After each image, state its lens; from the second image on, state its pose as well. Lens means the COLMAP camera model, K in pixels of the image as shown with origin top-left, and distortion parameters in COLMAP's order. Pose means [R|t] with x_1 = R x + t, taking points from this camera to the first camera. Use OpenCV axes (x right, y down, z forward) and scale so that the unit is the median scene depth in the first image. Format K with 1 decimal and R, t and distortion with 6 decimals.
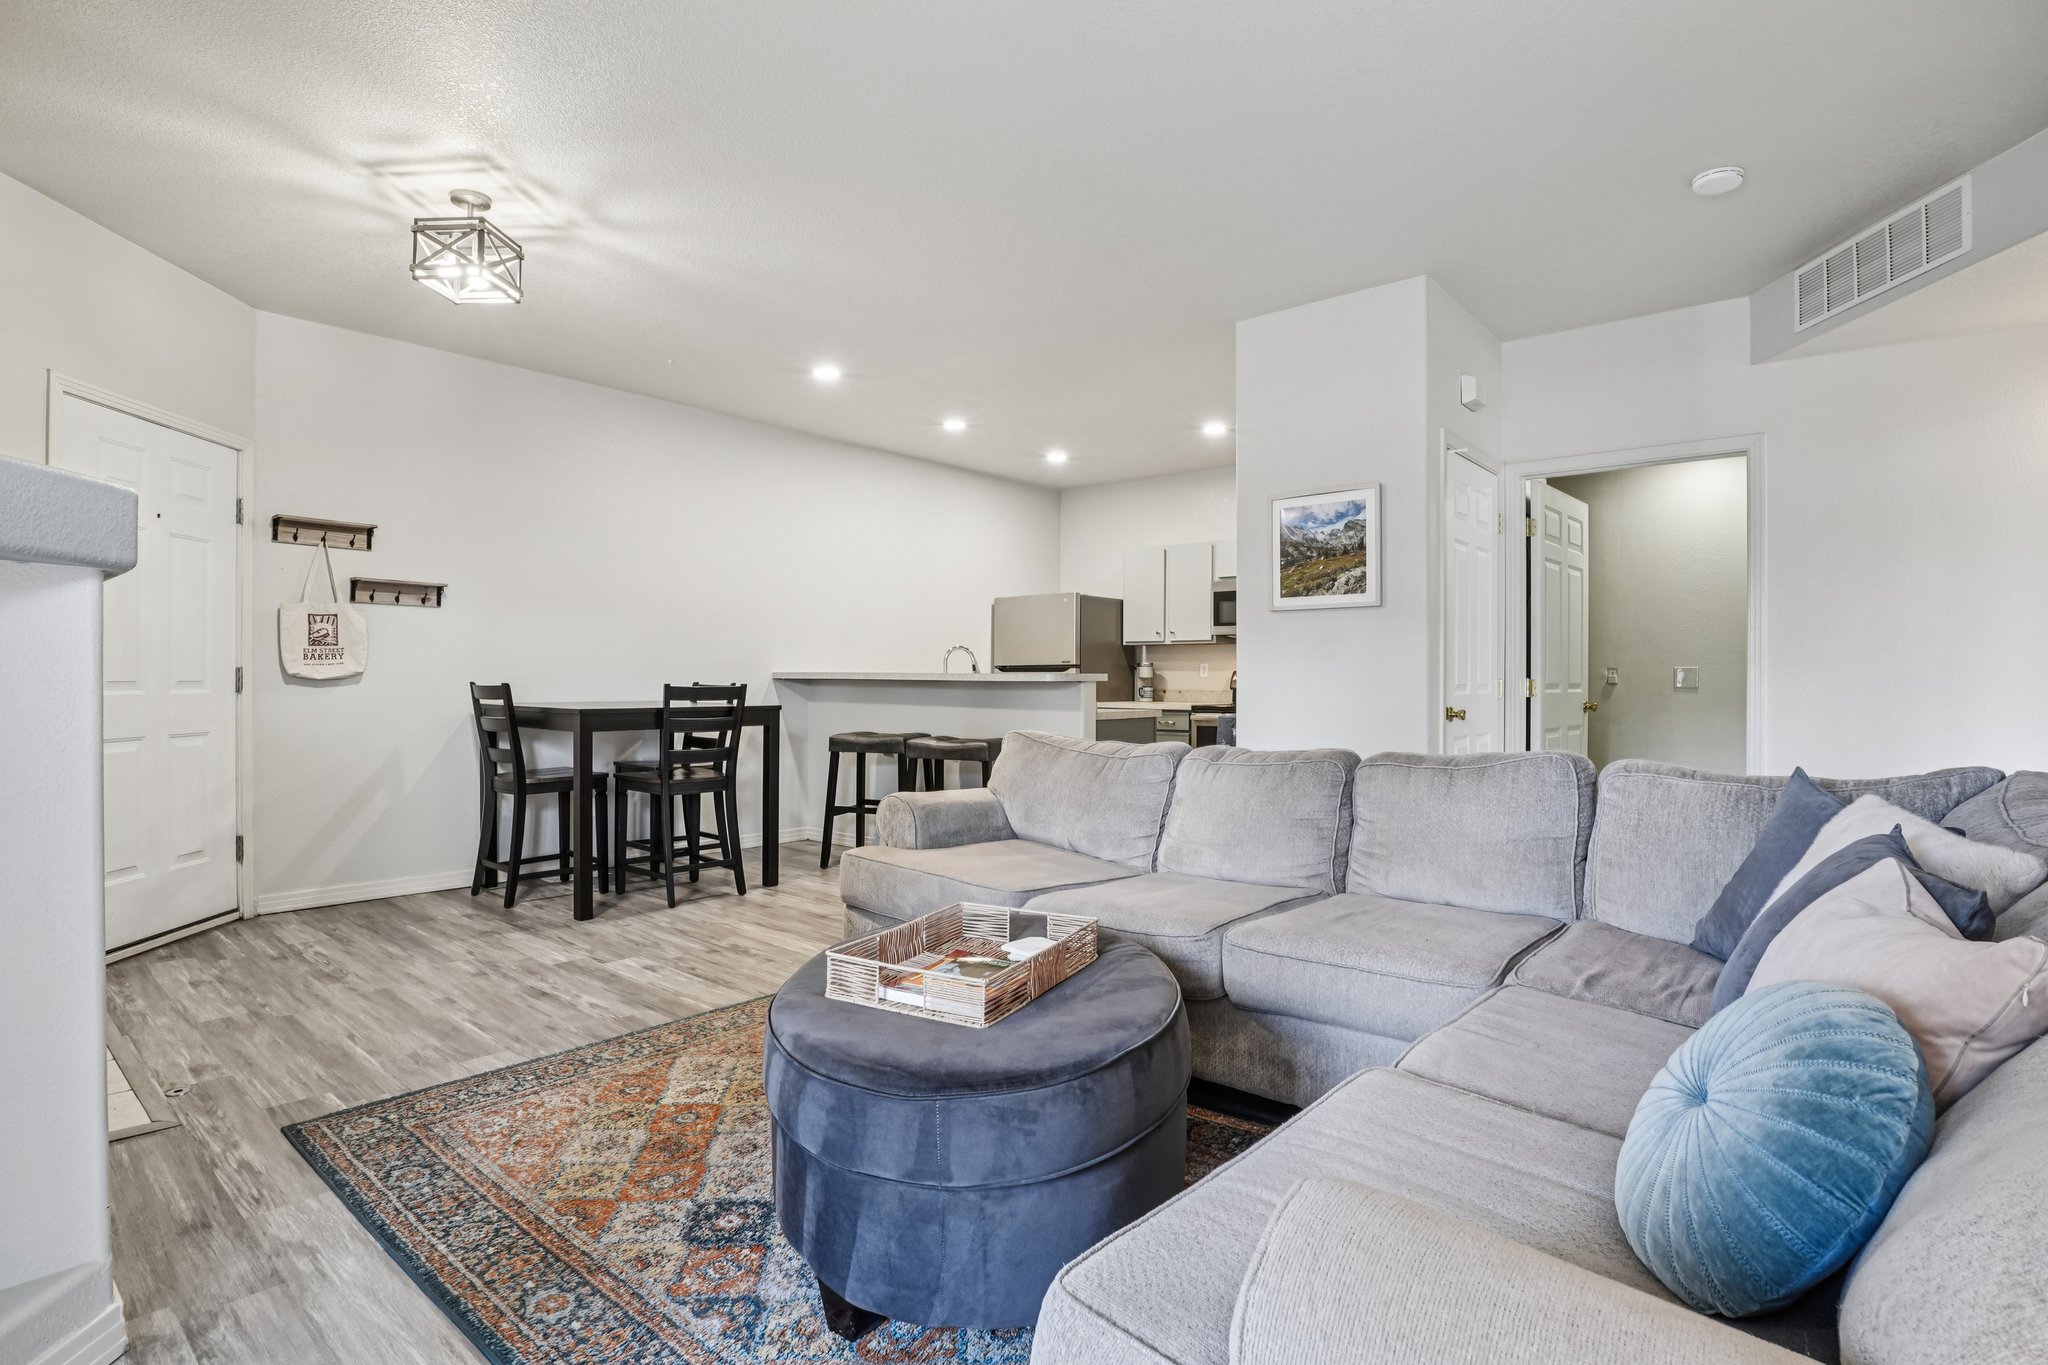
lens RADIAL K [[1020.1, 0, 1004.4], [0, 1020.1, 678.9], [0, 0, 1]] dist [-0.044512, 0.005863]
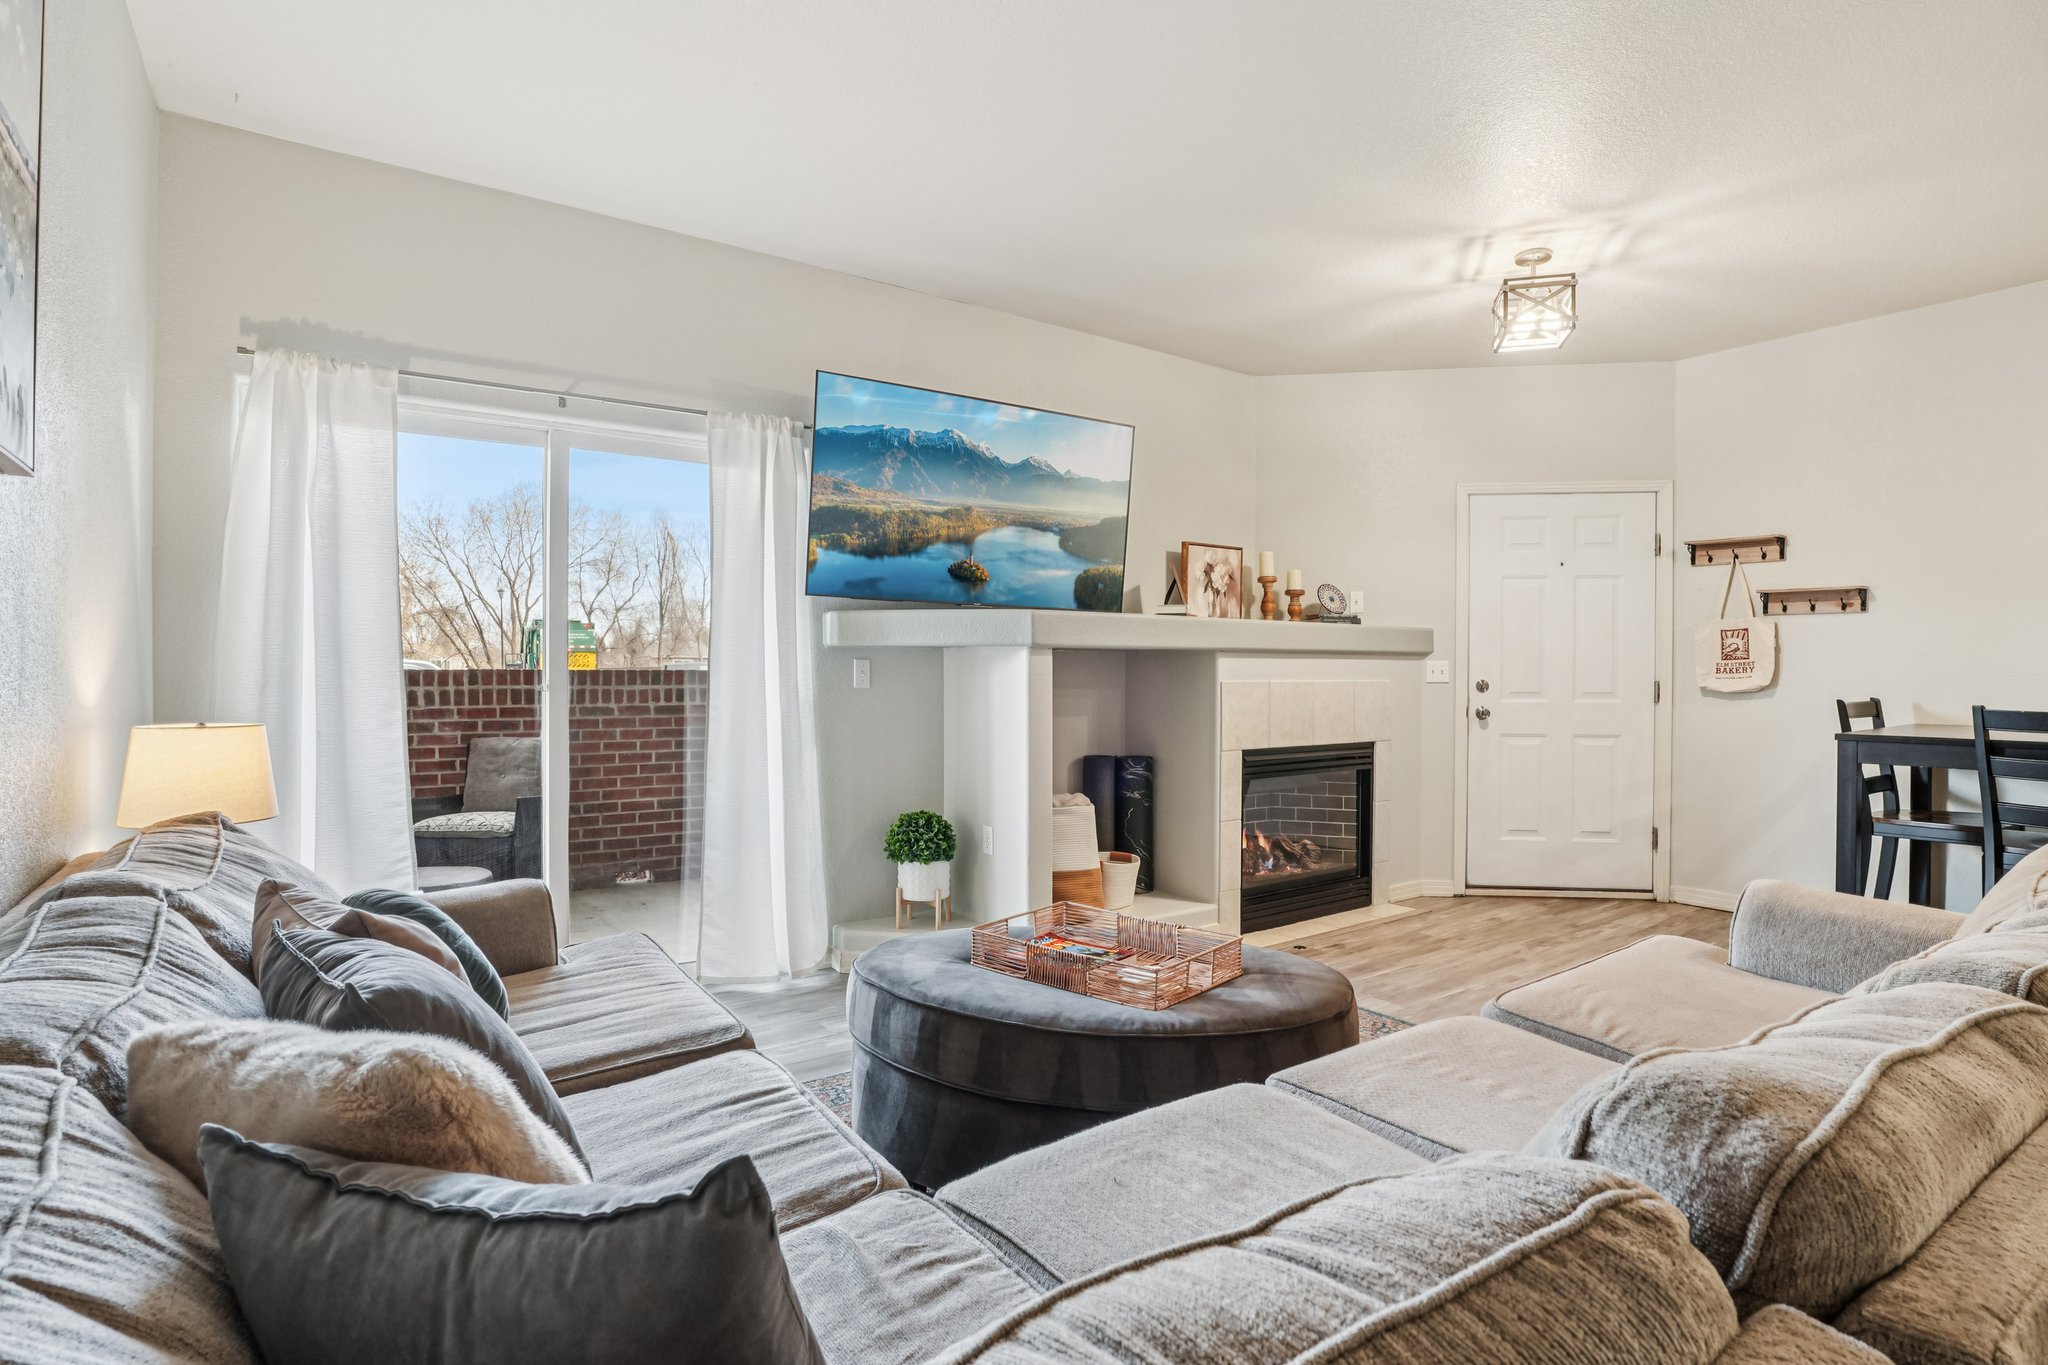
lens RADIAL K [[1020.1, 0, 1021.5], [0, 1020.1, 687.2], [0, 0, 1]] dist [-0.044512, 0.005863]
pose [[-0.226870, 0.007650, -0.973895, 0.461181], [-0.004572, 0.999950, 0.008920, -0.010161], [0.973914, 0.006477, -0.226824, 0.488167]]
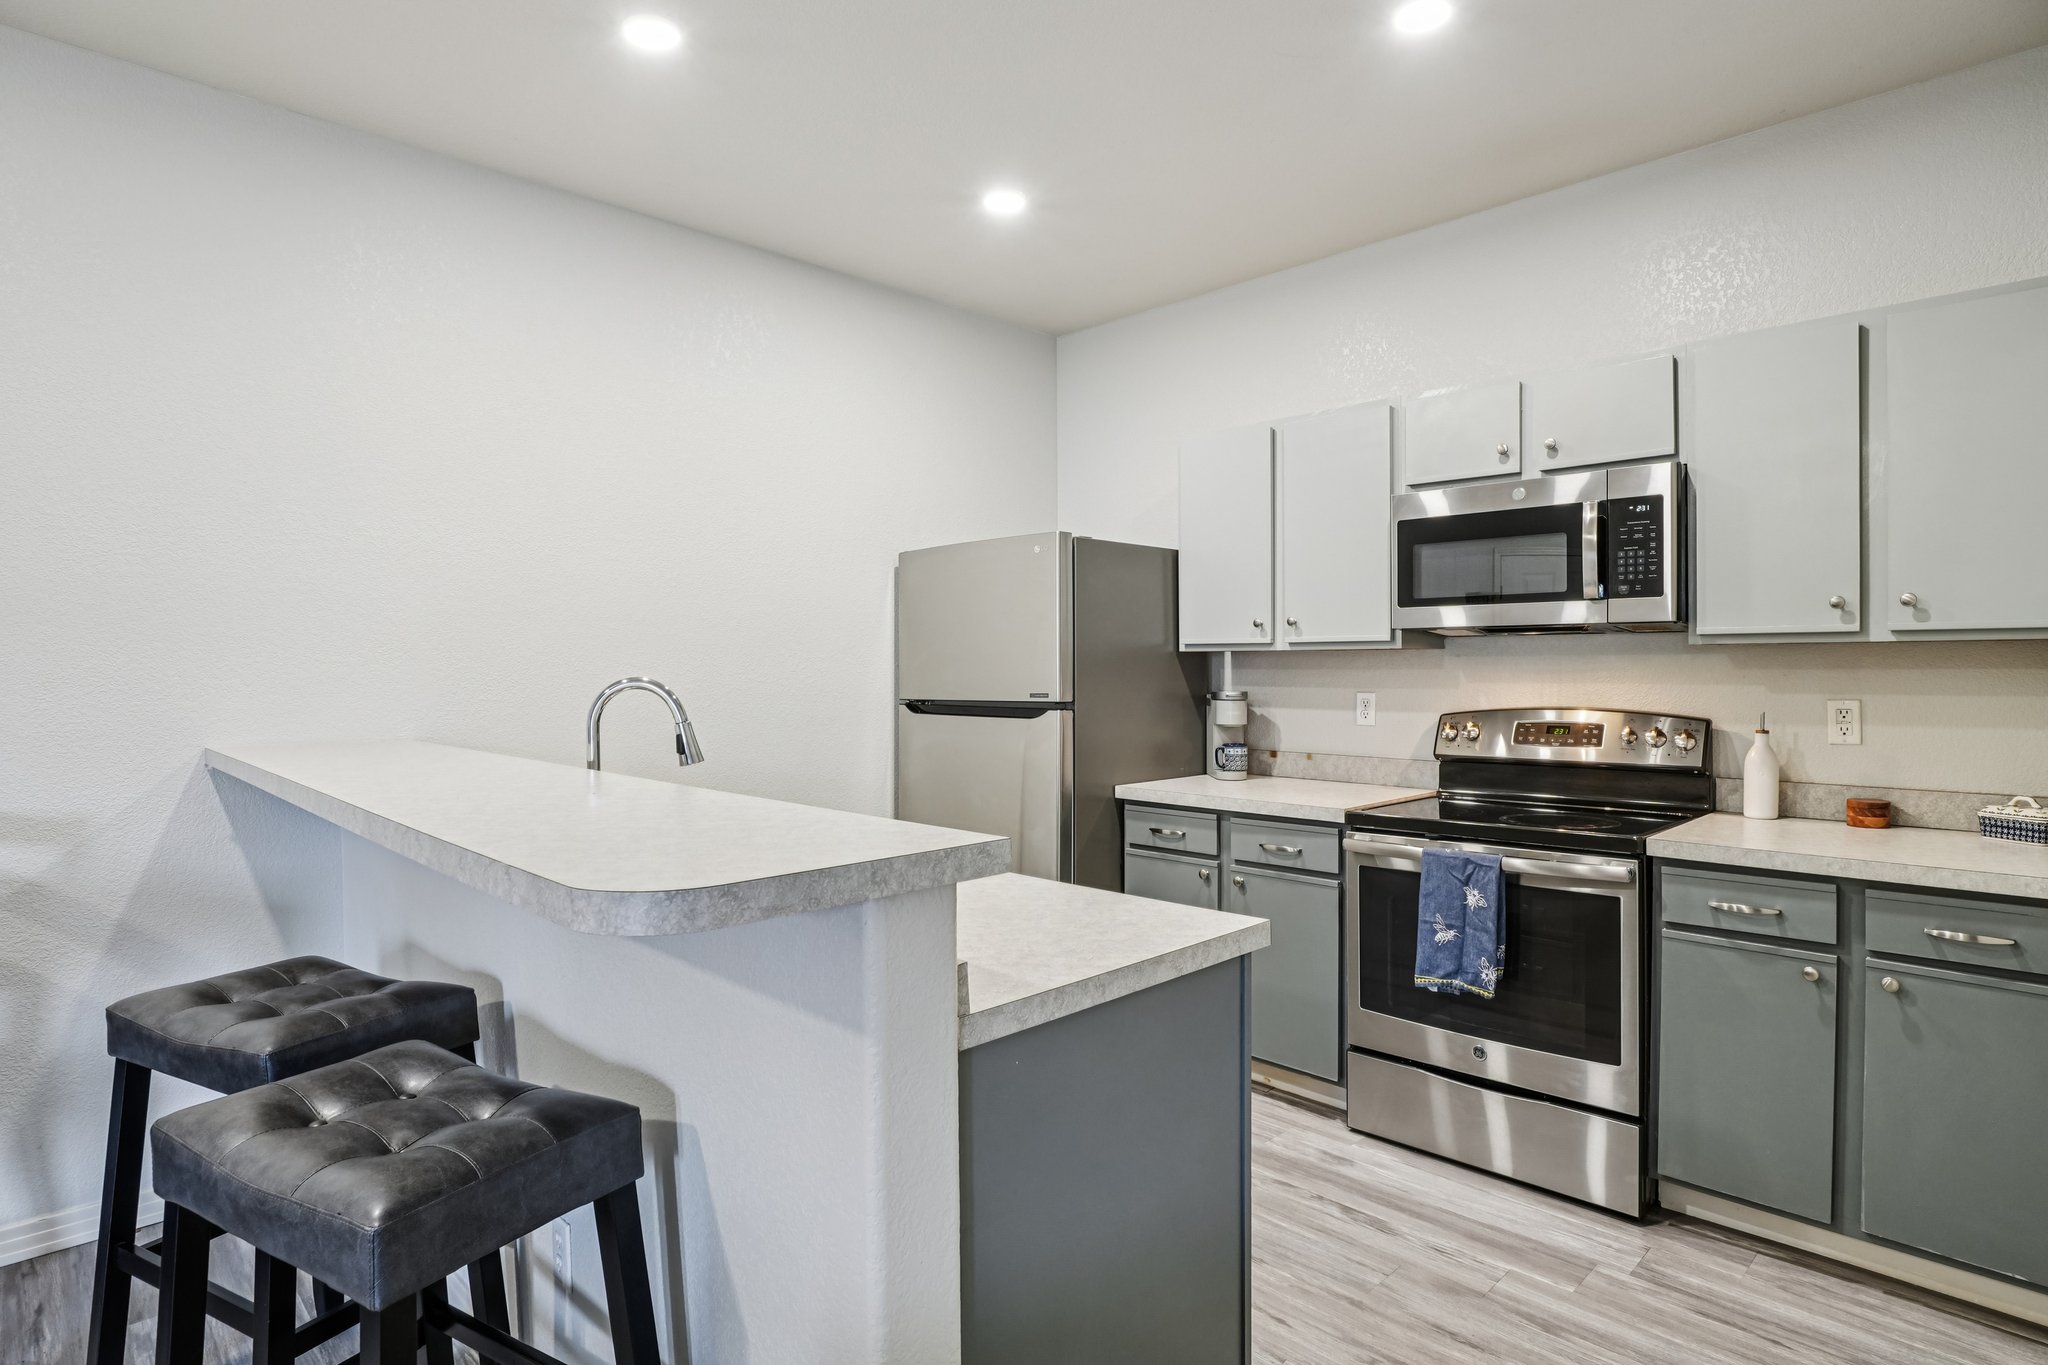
lens RADIAL K [[1074.7, 0, 1024.7], [0, 1074.7, 676.5], [0, 0, 1]] dist [-0.033707, 0.006430]
pose [[0.997759, -0.008035, -0.066427, 0.130221], [0.008701, 0.999915, 0.009740, -0.045040], [0.066343, -0.010296, 0.997744, 0.855585]]
